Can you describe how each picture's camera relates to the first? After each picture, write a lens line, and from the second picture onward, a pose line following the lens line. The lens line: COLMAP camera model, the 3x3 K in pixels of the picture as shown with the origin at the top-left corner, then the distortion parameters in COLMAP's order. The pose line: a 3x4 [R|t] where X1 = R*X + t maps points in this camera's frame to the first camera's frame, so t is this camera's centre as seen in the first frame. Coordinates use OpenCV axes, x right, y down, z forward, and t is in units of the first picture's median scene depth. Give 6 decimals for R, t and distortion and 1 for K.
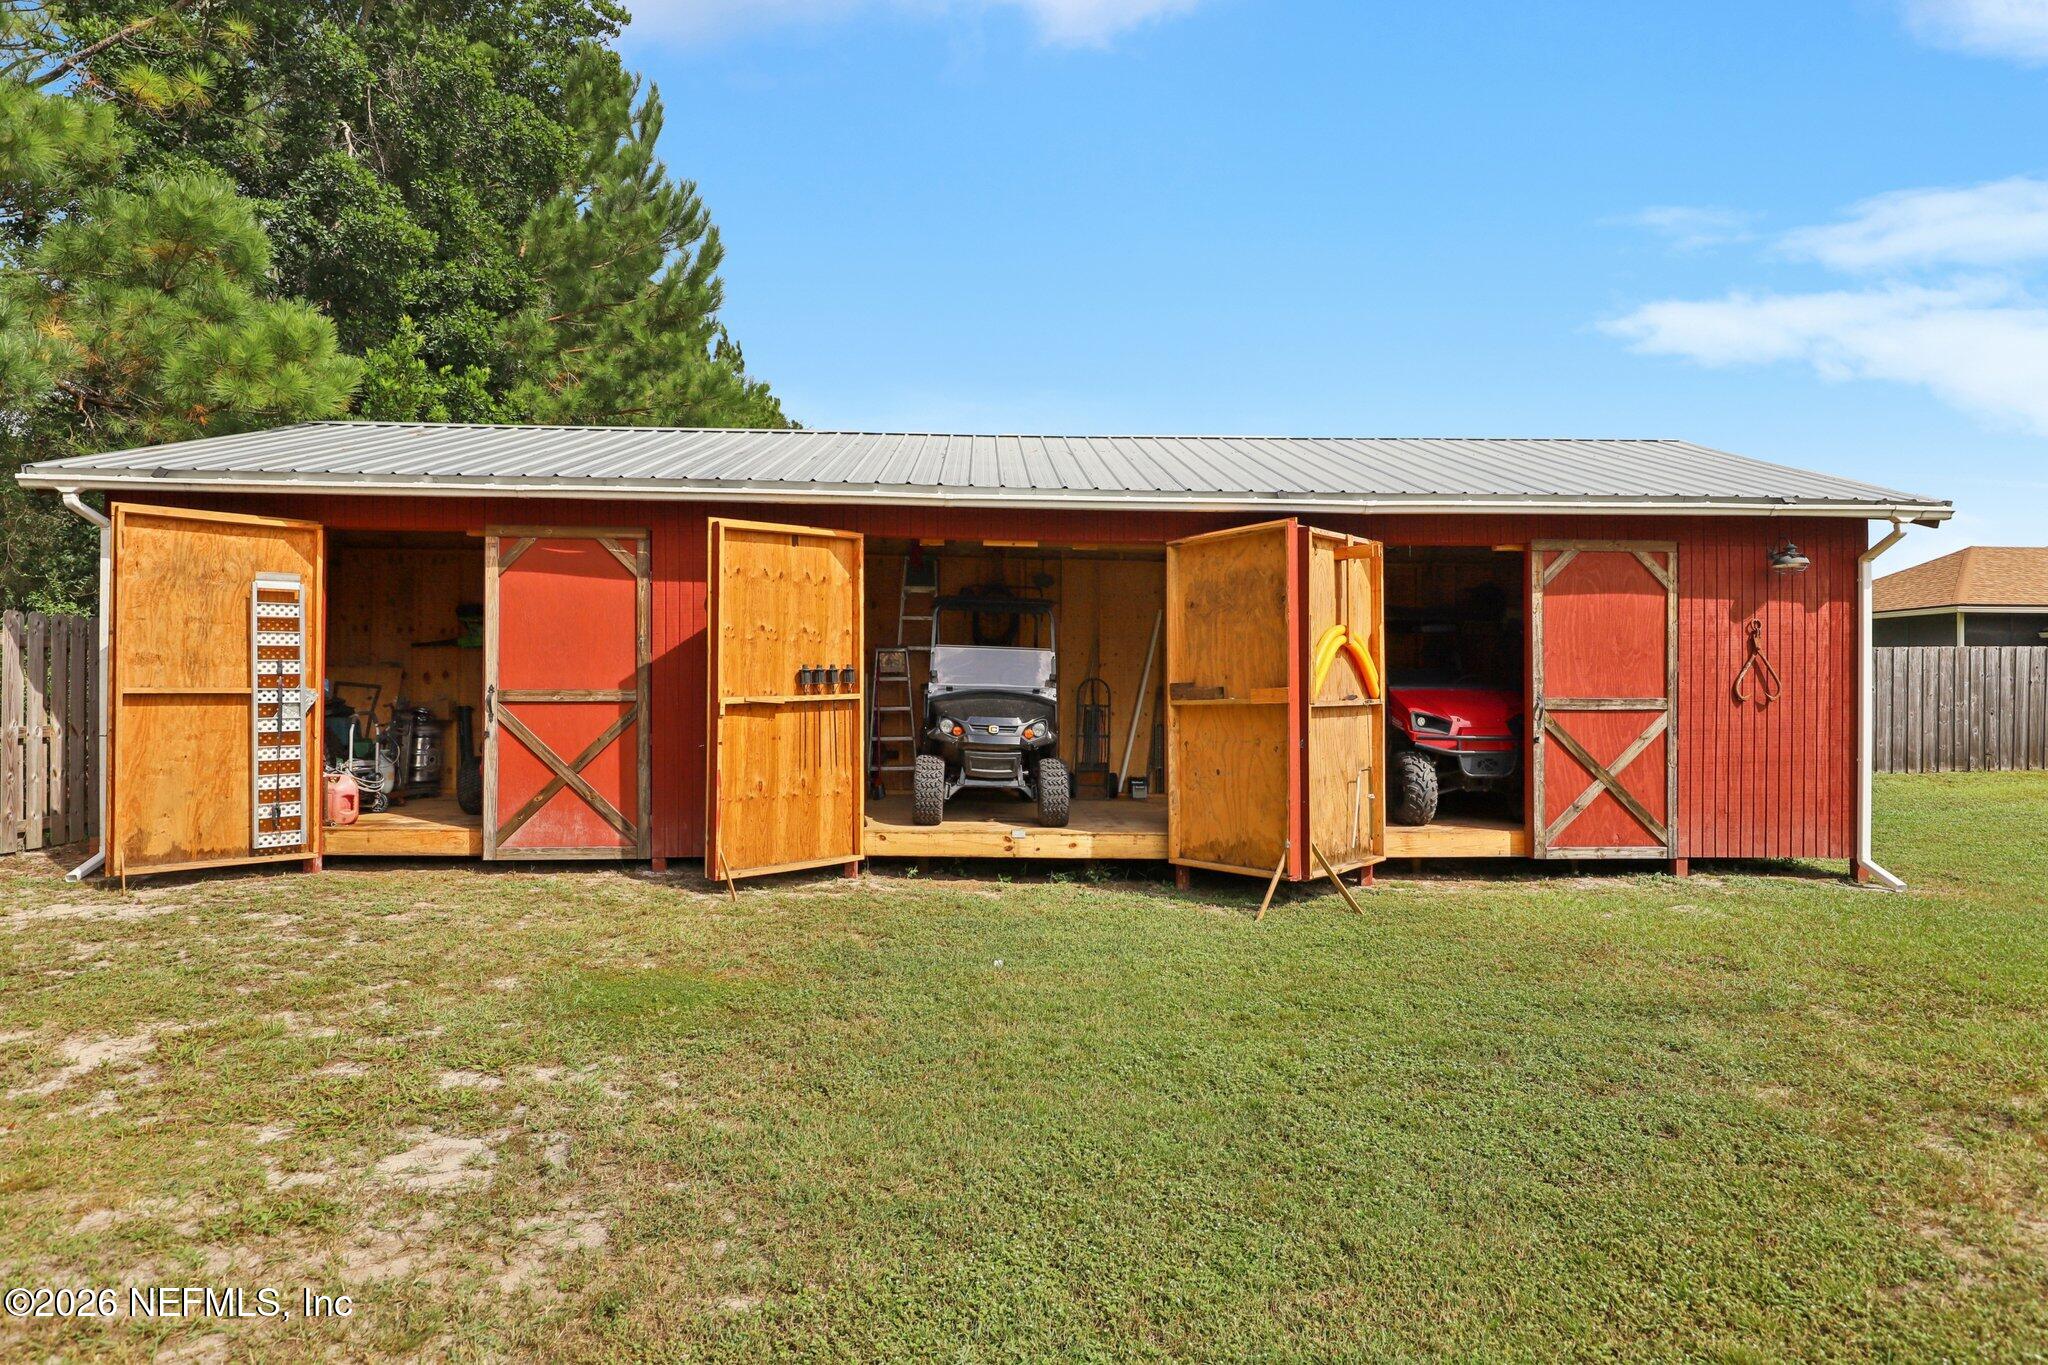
lens RADIAL K [[1166.1, 0, 1017.4], [0, 1166.1, 684.0], [0, 0, 1]] dist [0.002586, 0.001138]
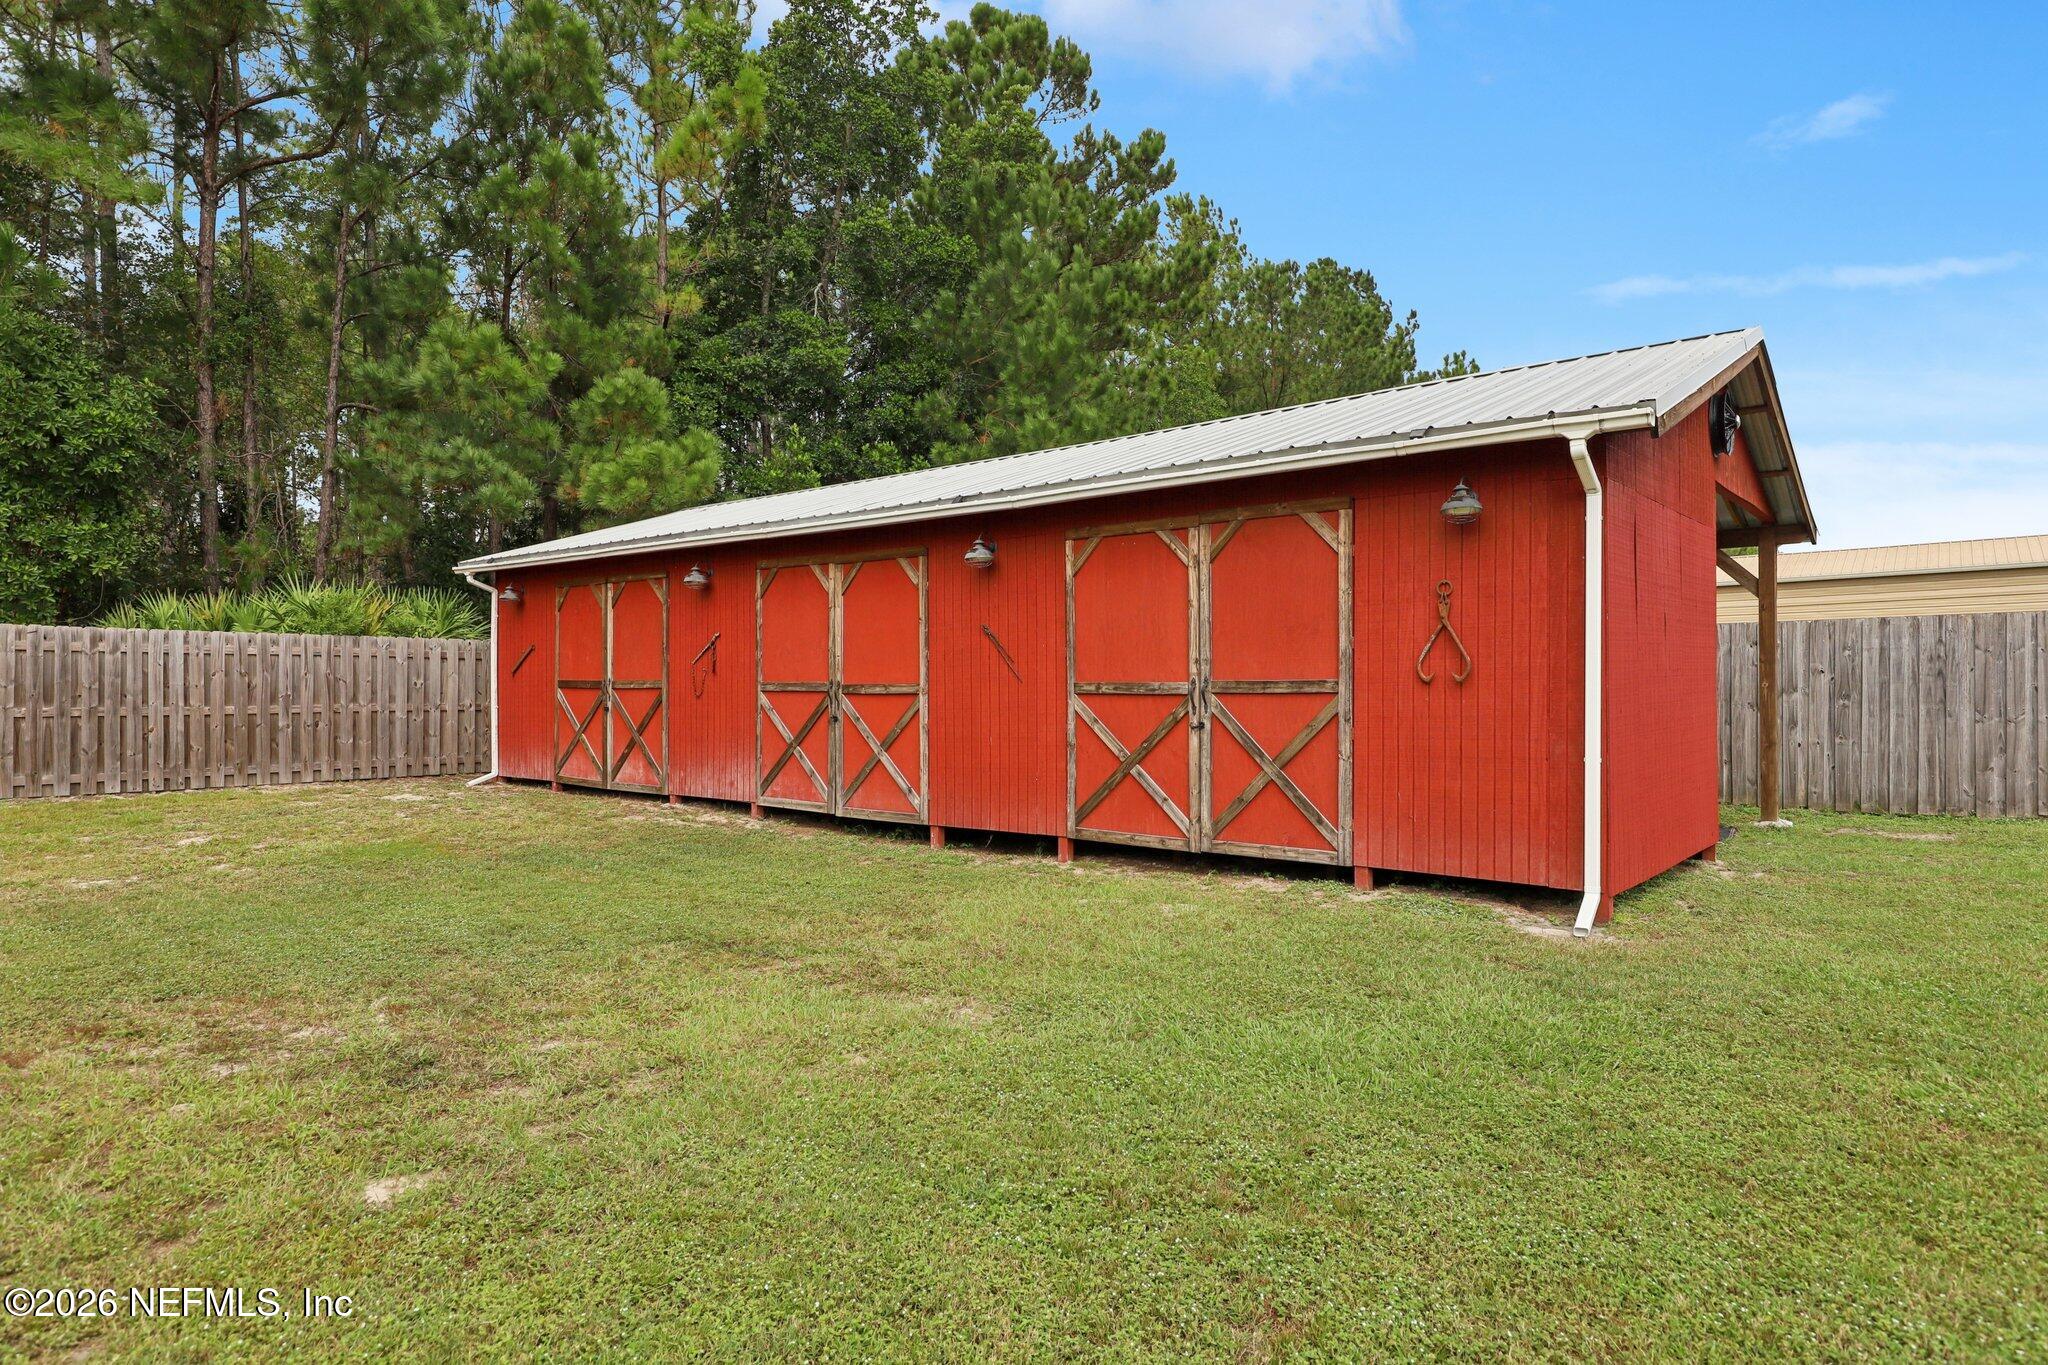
lens RADIAL K [[1166.1, 0, 1007.3], [0, 1166.1, 683.4], [0, 0, 1]] dist [0.002586, 0.001138]
pose [[0.738228, -0.006504, -0.674520, 1.026642], [0.018148, 0.999783, 0.010222, 0.001825], [0.674307, -0.019788, 0.738186, 0.213737]]
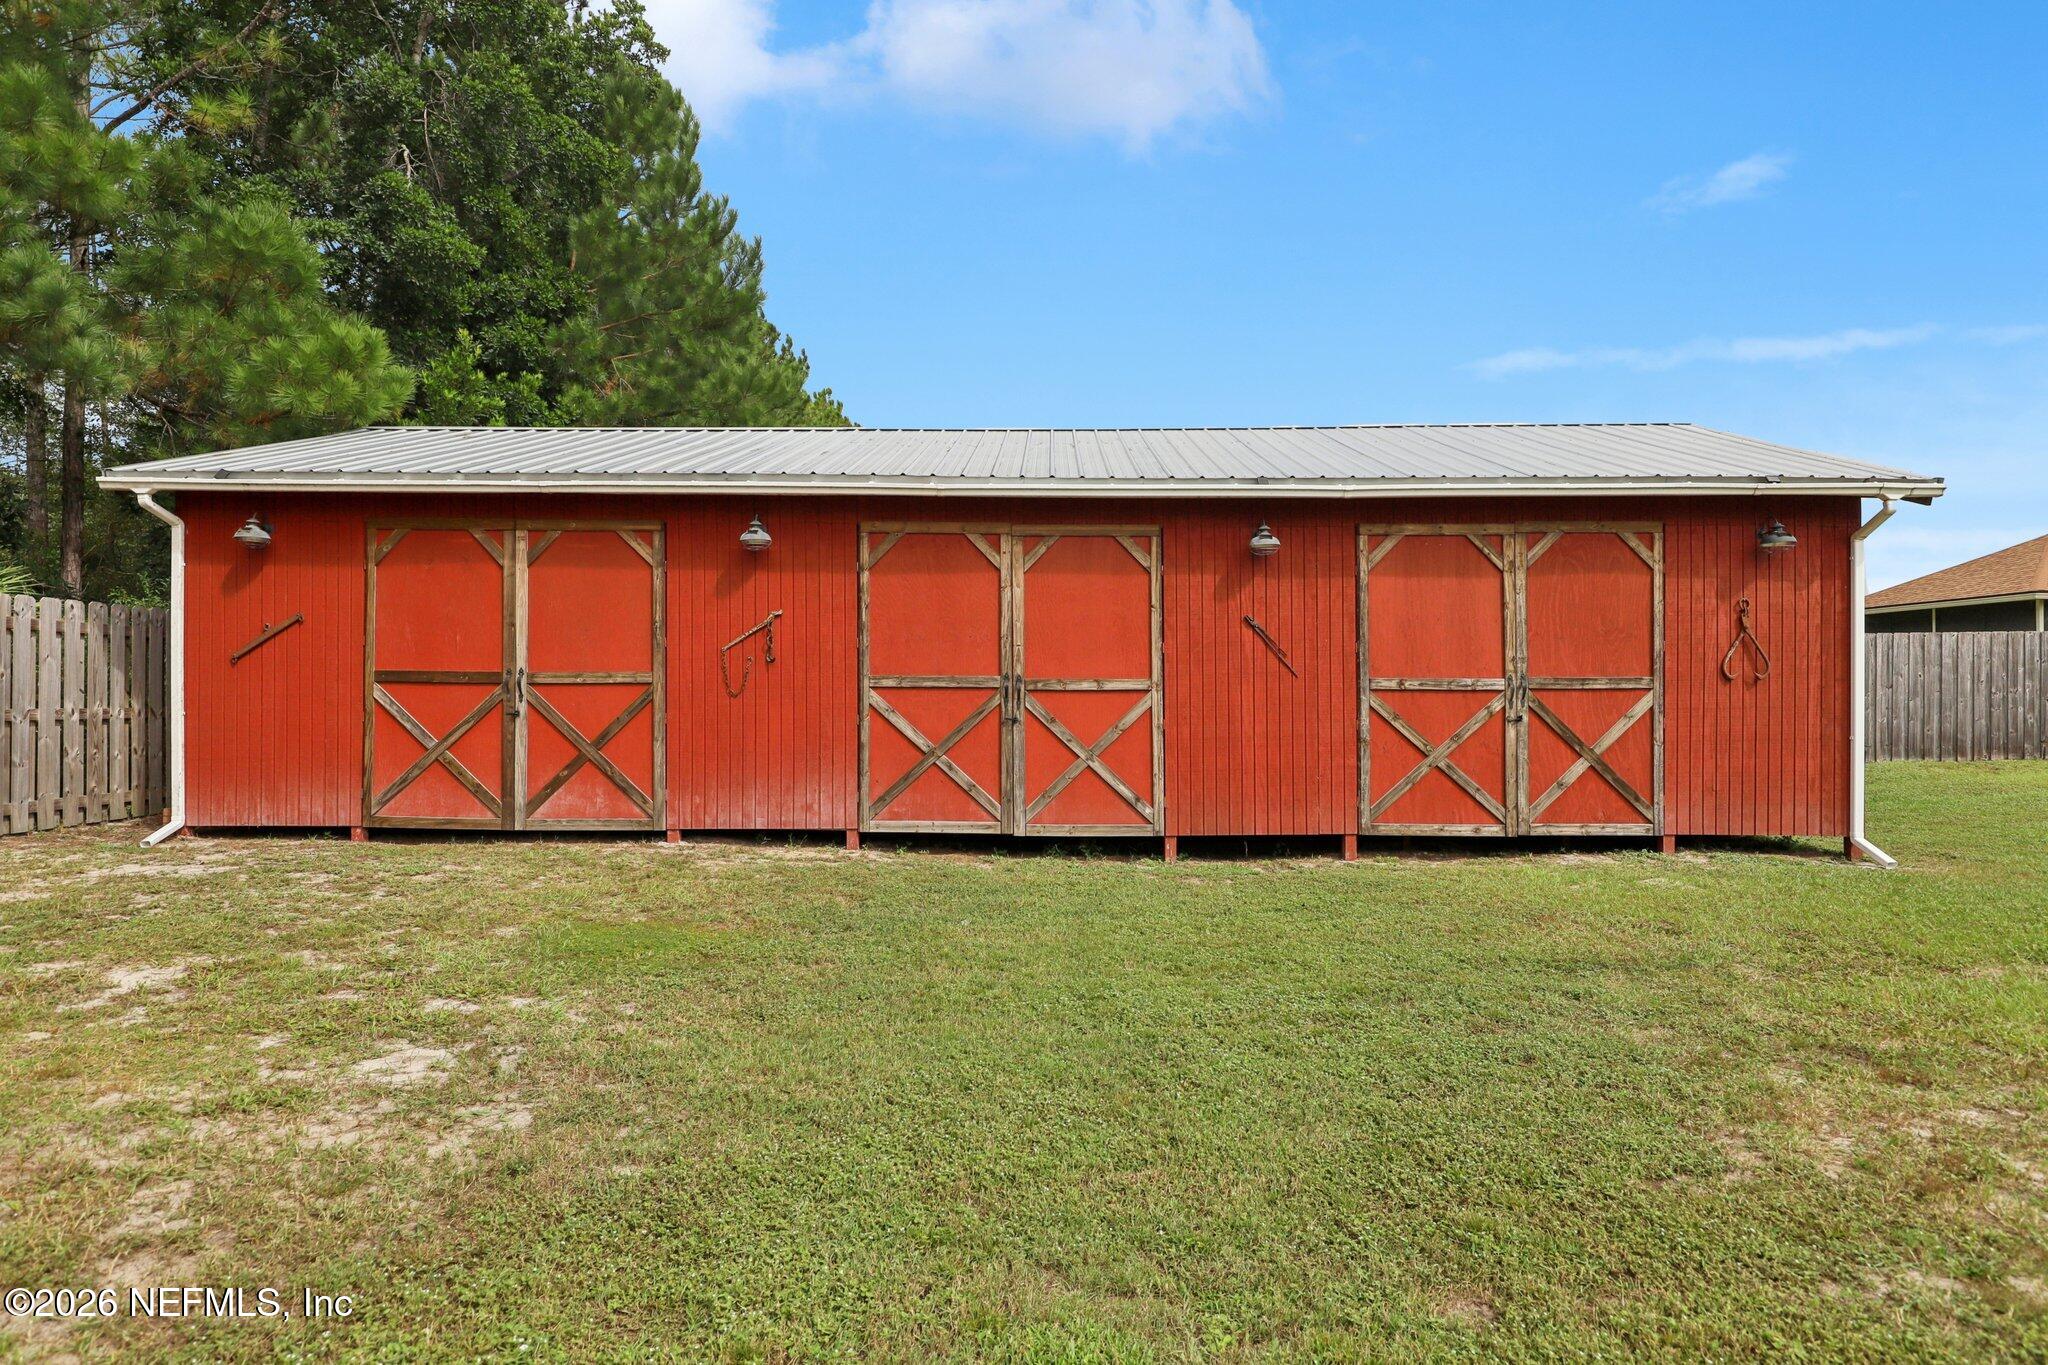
lens RADIAL K [[1166.1, 0, 1025.1], [0, 1166.1, 689.2], [0, 0, 1]] dist [0.002586, 0.001138]
pose [[0.998203, -0.002944, -0.059854, 0.079410], [0.003211, 0.999985, 0.004366, 0.017603], [0.059841, -0.004550, 0.998198, -0.044965]]
